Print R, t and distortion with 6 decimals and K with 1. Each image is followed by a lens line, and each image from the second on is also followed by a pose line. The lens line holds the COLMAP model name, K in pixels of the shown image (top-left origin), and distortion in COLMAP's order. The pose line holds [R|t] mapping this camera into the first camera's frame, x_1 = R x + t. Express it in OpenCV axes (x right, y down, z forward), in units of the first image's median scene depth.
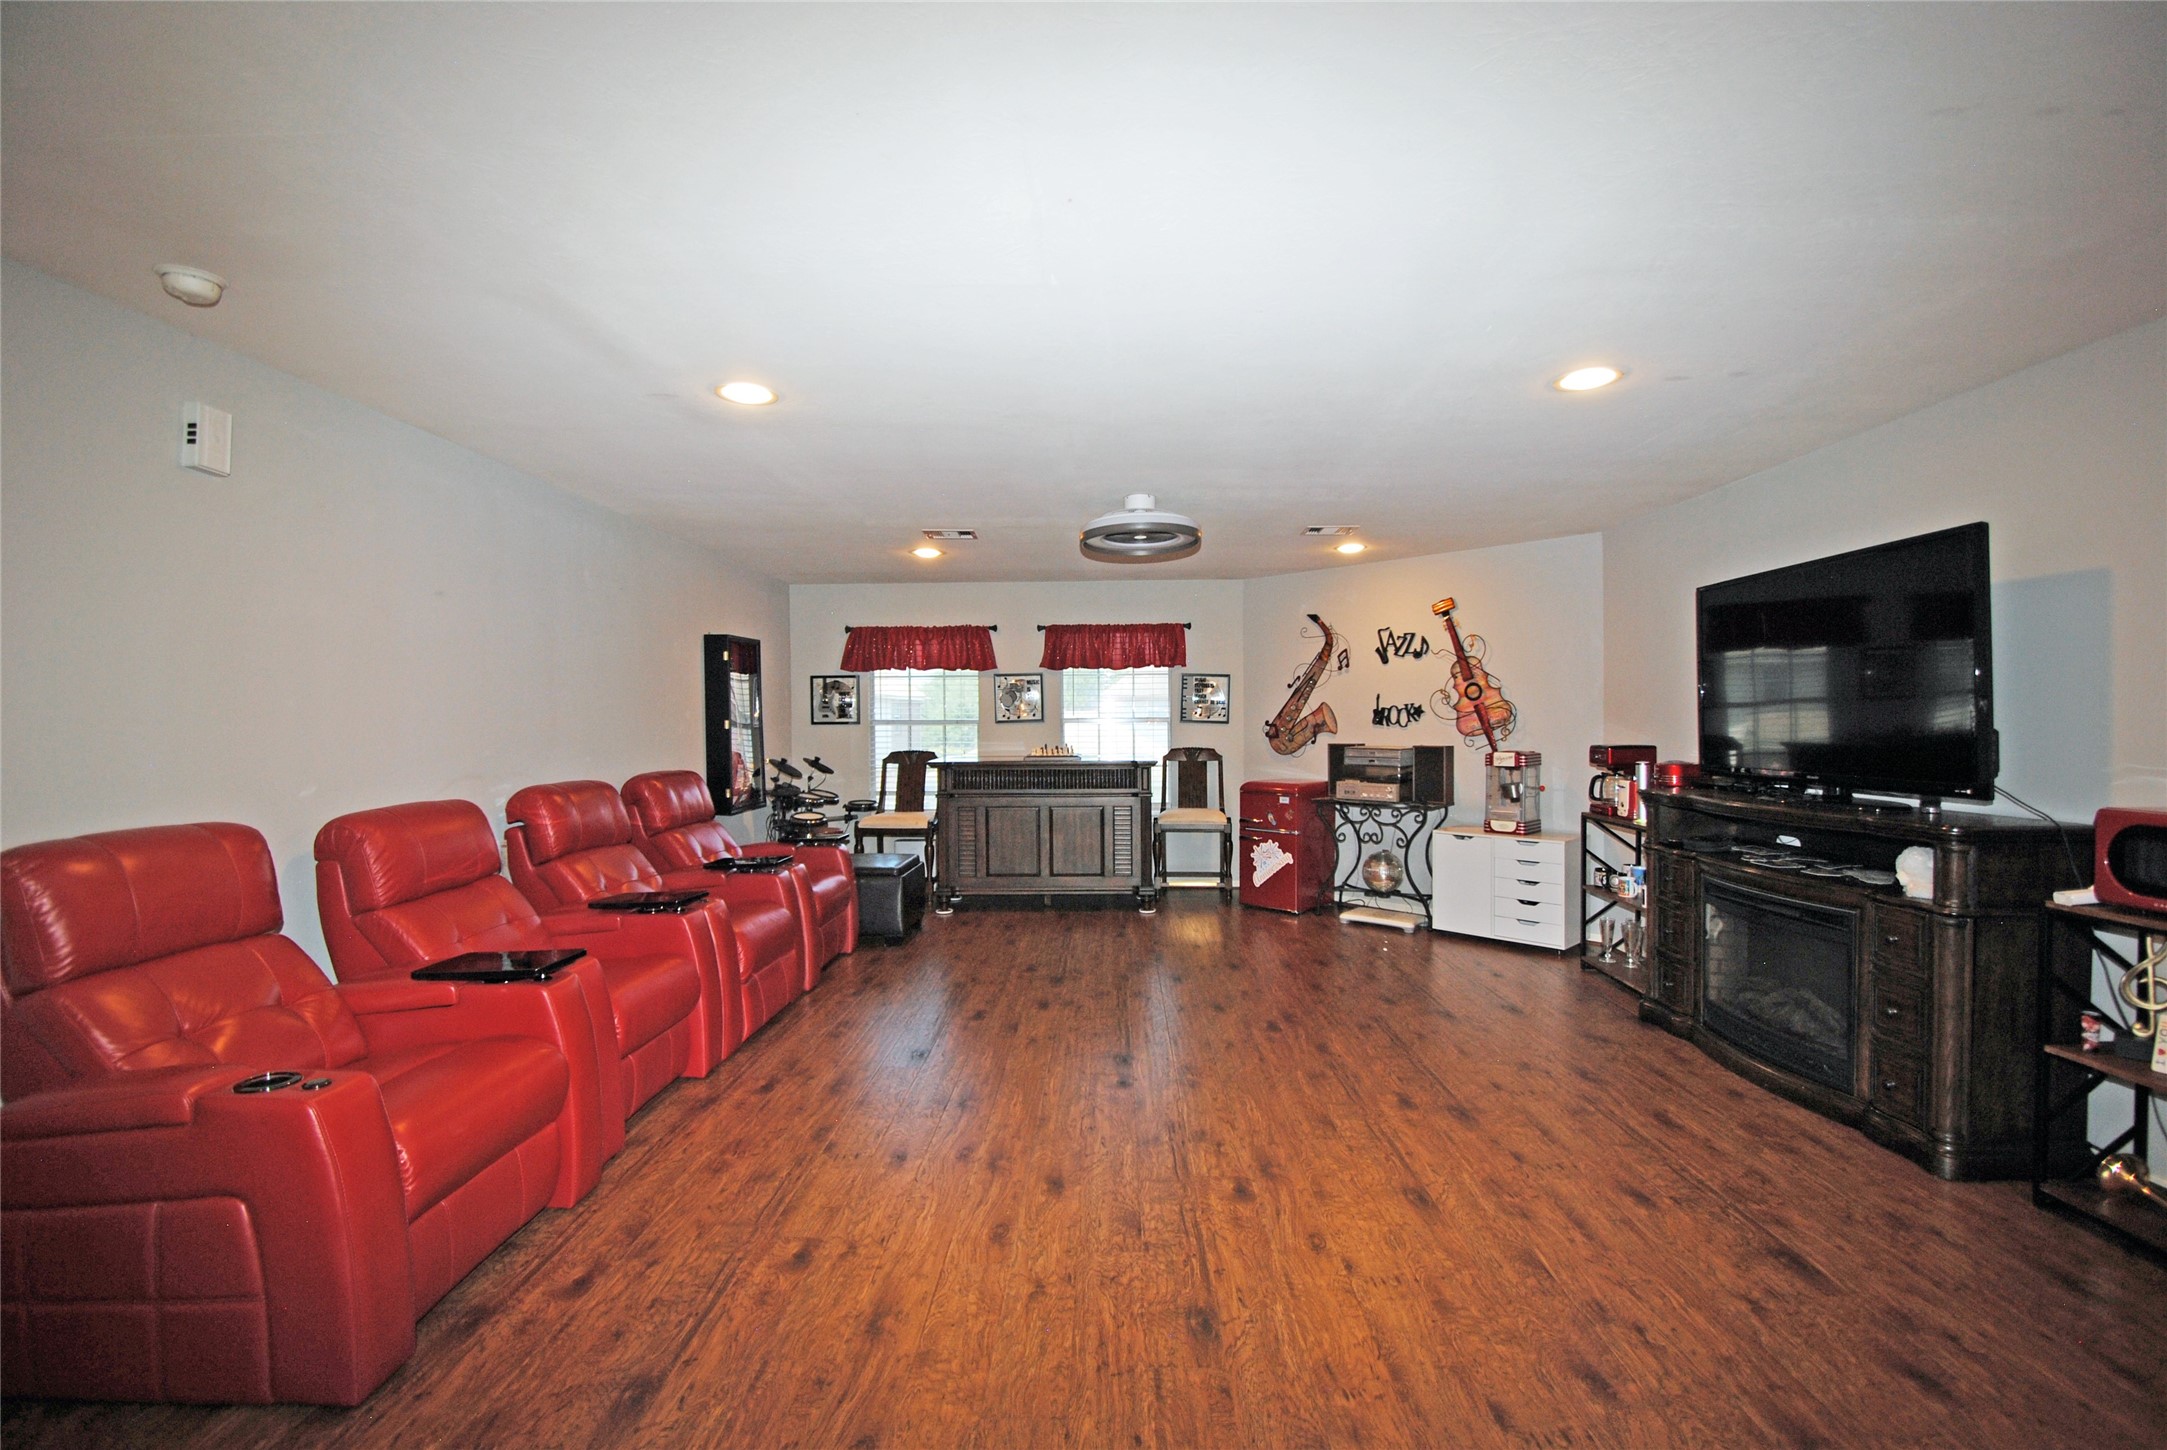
lens RADIAL K [[949.6, 0, 1106.3], [0, 949.6, 732.2], [0, 0, 1]] dist [0.011829, -0.013699]
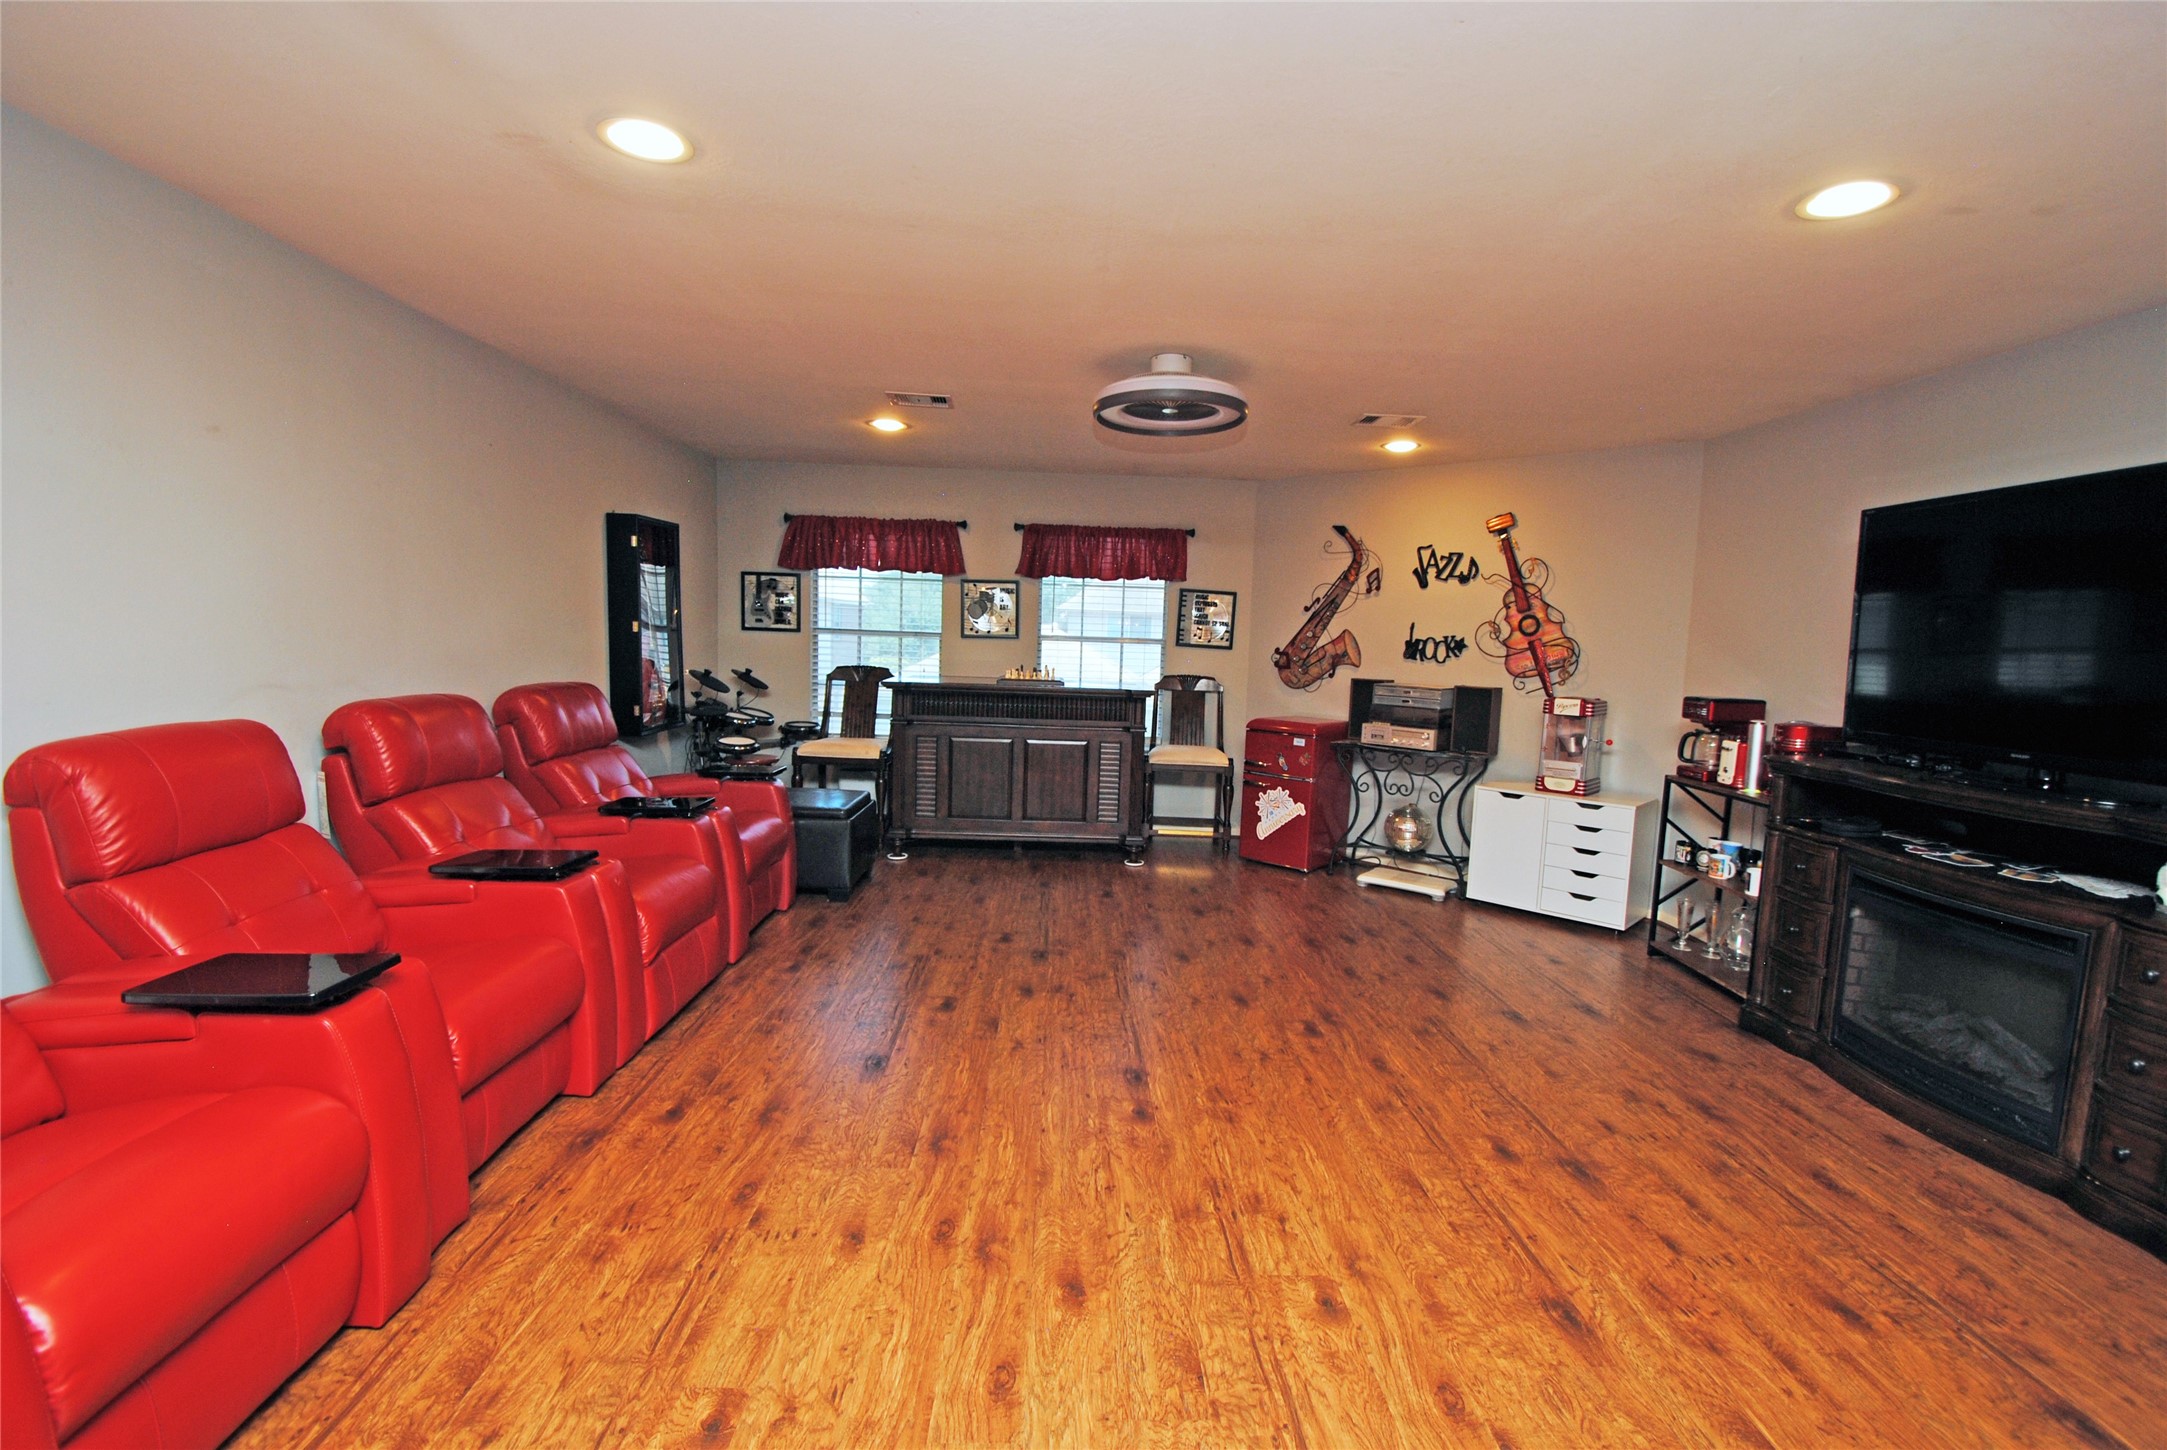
lens RADIAL K [[984.2, 0, 1105.1], [0, 984.2, 733.0], [0, 0, 1]] dist [0.009193, -0.019039]
pose [[0.997903, 0.037549, 0.052730, -0.040958], [-0.041938, 0.995520, 0.084744, -0.005794], [-0.049312, -0.086777, 0.995007, 0.139554]]
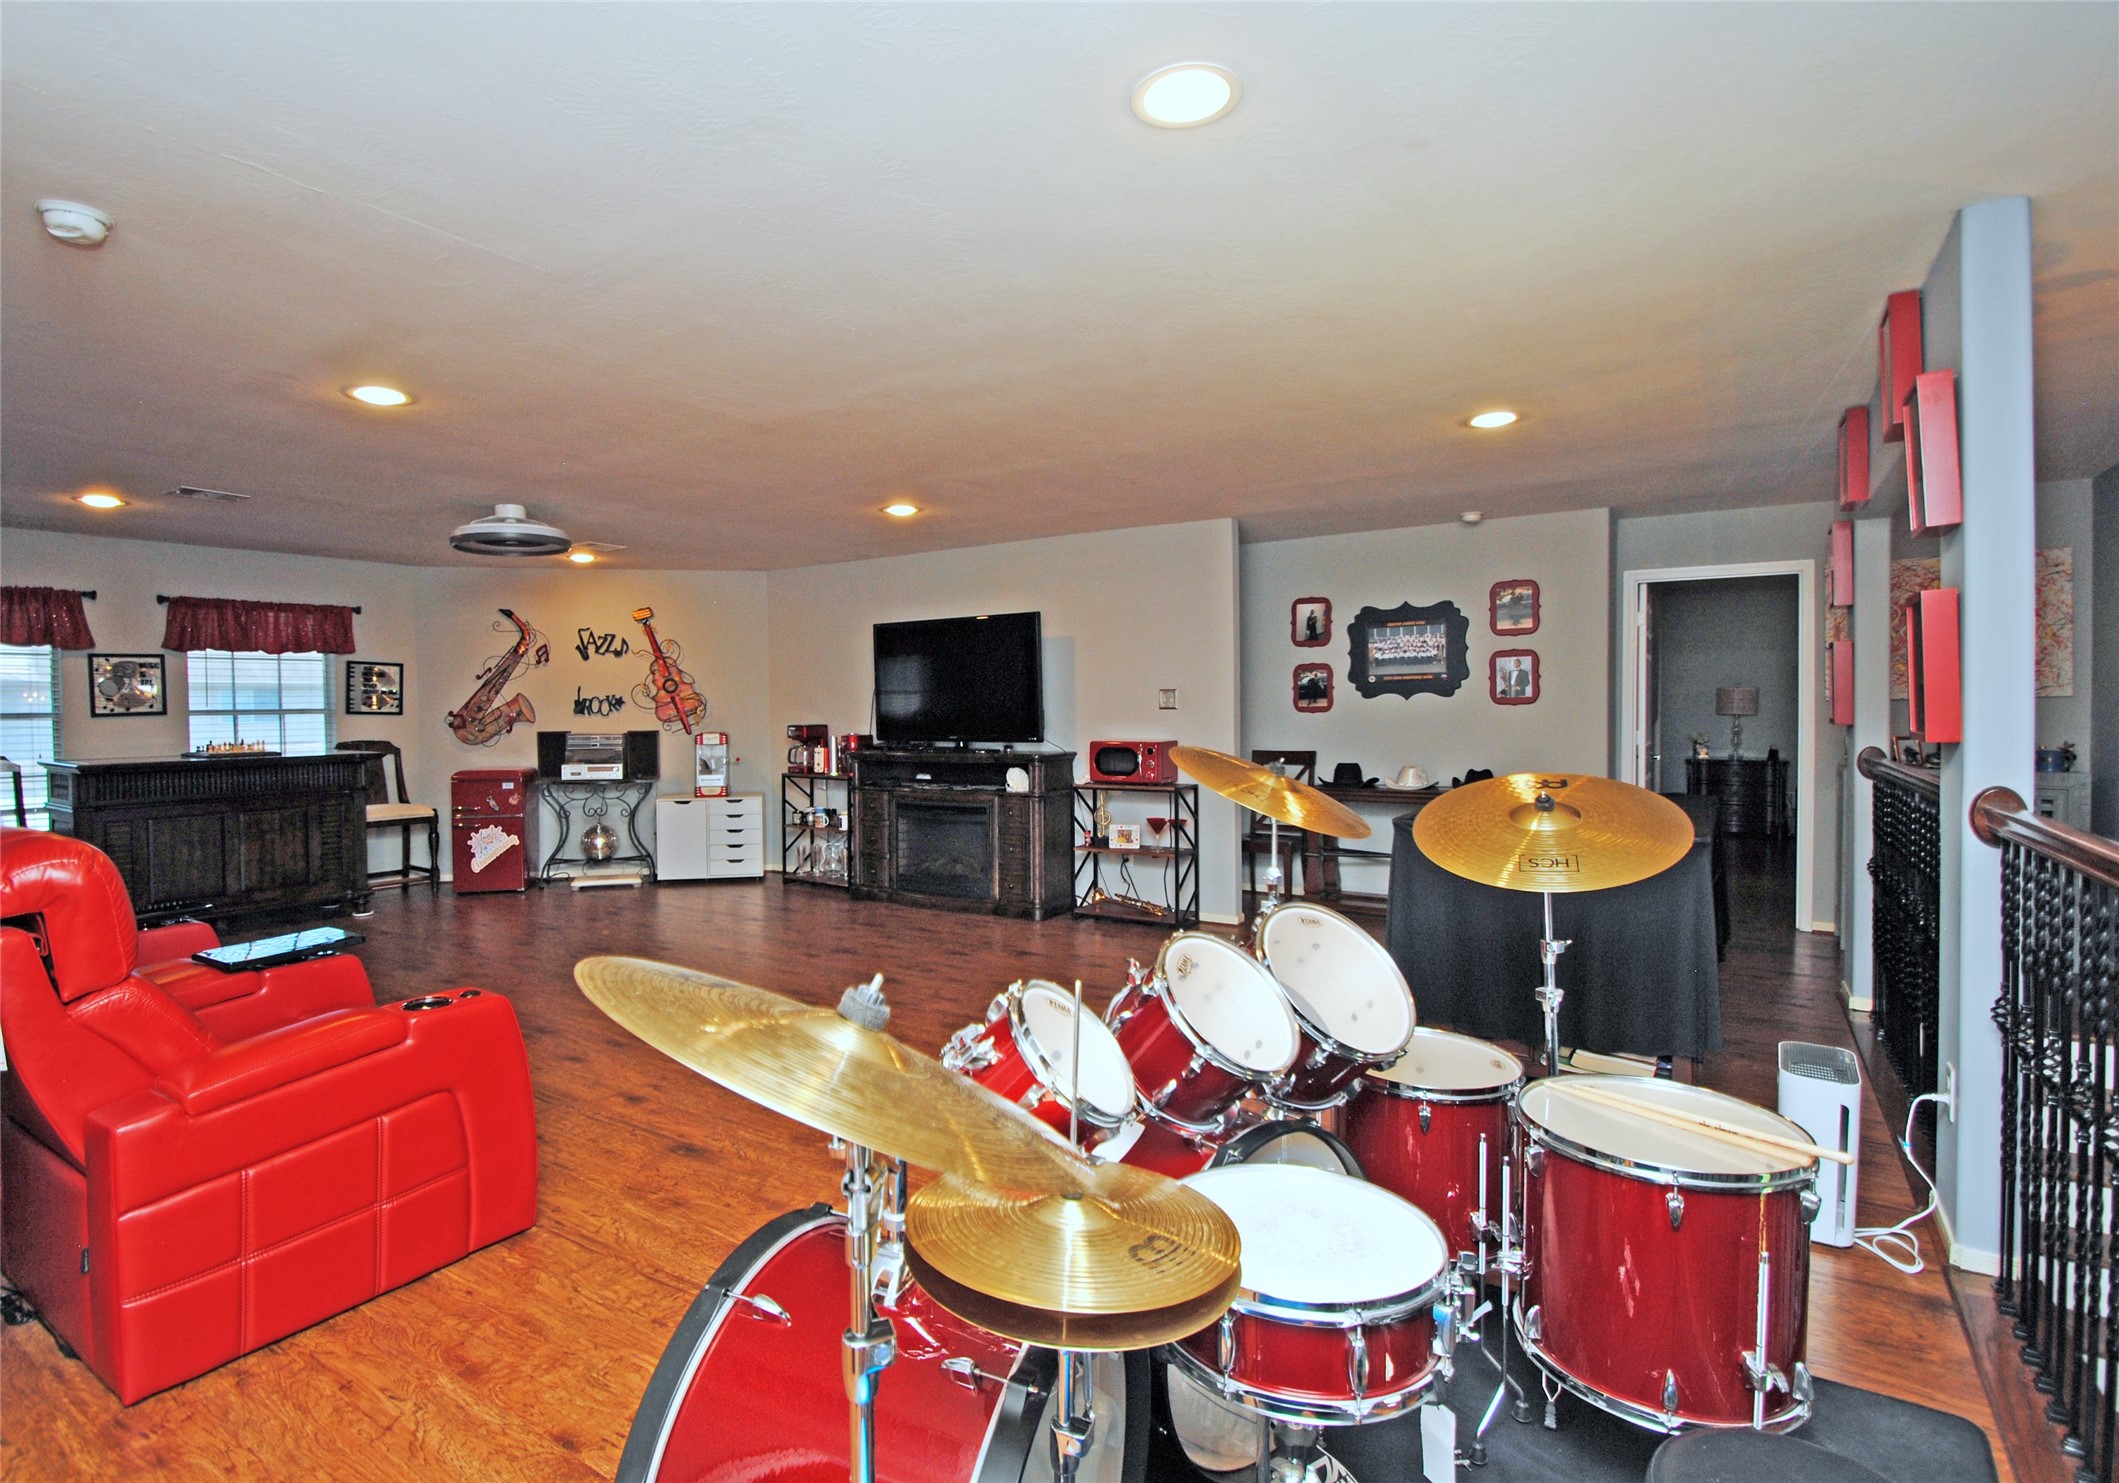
lens RADIAL K [[1035.7, 0, 1005.5], [0, 1035.7, 718.7], [0, 0, 1]] dist [0.000325, 0.000041]
pose [[0.560310, -0.013018, 0.828180, -0.523154], [0.019316, 0.999810, 0.002648, 0.005154], [-0.828057, 0.014513, 0.560455, -0.120238]]
